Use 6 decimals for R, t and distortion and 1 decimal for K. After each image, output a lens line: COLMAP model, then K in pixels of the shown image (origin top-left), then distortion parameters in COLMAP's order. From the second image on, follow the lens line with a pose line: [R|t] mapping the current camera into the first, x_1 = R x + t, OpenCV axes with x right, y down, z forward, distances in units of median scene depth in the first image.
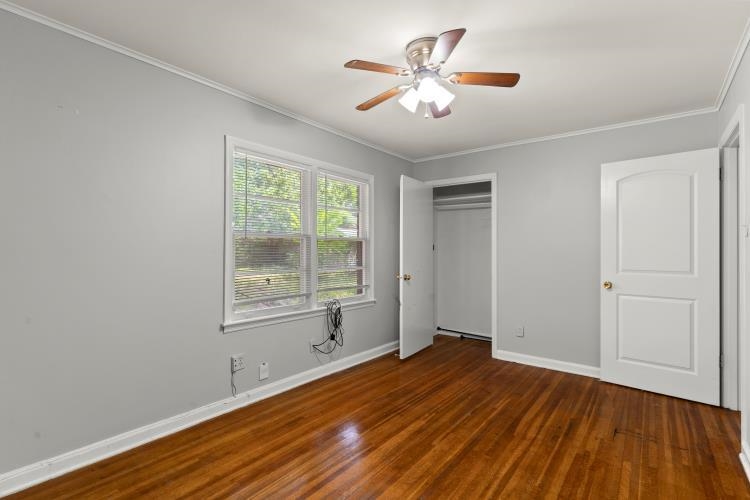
lens RADIAL K [[359.5, 0, 376.1], [0, 359.5, 253.9], [0, 0, 1]] dist [0.007619, -0.001741]
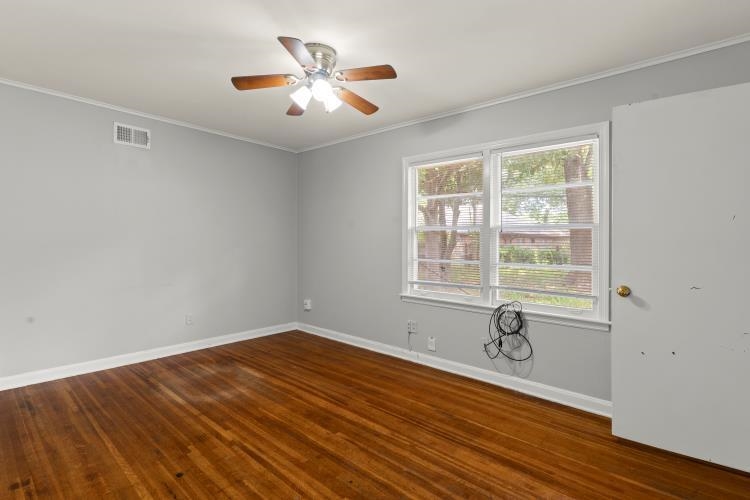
lens RADIAL K [[359.5, 0, 377.1], [0, 359.5, 246.0], [0, 0, 1]] dist [0.007619, -0.001741]
pose [[-0.054433, 0.002223, -0.998515, 0.954181], [-0.020305, 0.999788, 0.003332, 0.007411], [0.998311, 0.020456, -0.054376, 0.962661]]
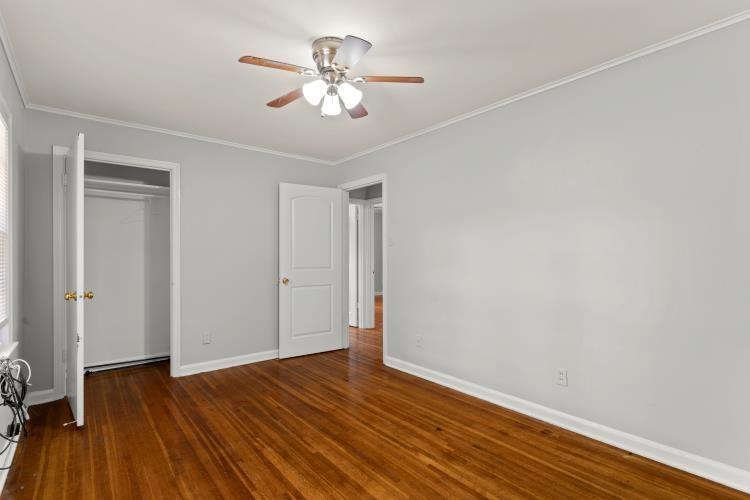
lens RADIAL K [[363.6, 0, 370.7], [0, 363.6, 251.2], [0, 0, 1]] dist [0.006352, -0.002603]
pose [[0.225294, 0.001535, 0.974290, -0.643183], [0.009267, 0.999950, -0.003718, -0.009449], [-0.974247, 0.009866, 0.225268, 0.523210]]
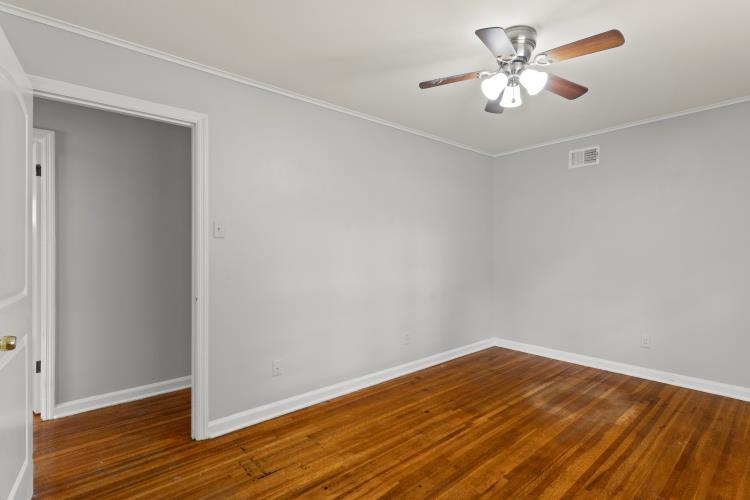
lens RADIAL K [[359.5, 0, 376.9], [0, 359.5, 252.7], [0, 0, 1]] dist [0.007619, -0.001741]
pose [[-0.980193, -0.000957, 0.198045, 0.241888], [0.001016, 0.999951, 0.009857, -0.010163], [-0.198044, 0.009863, -0.980143, 1.575349]]
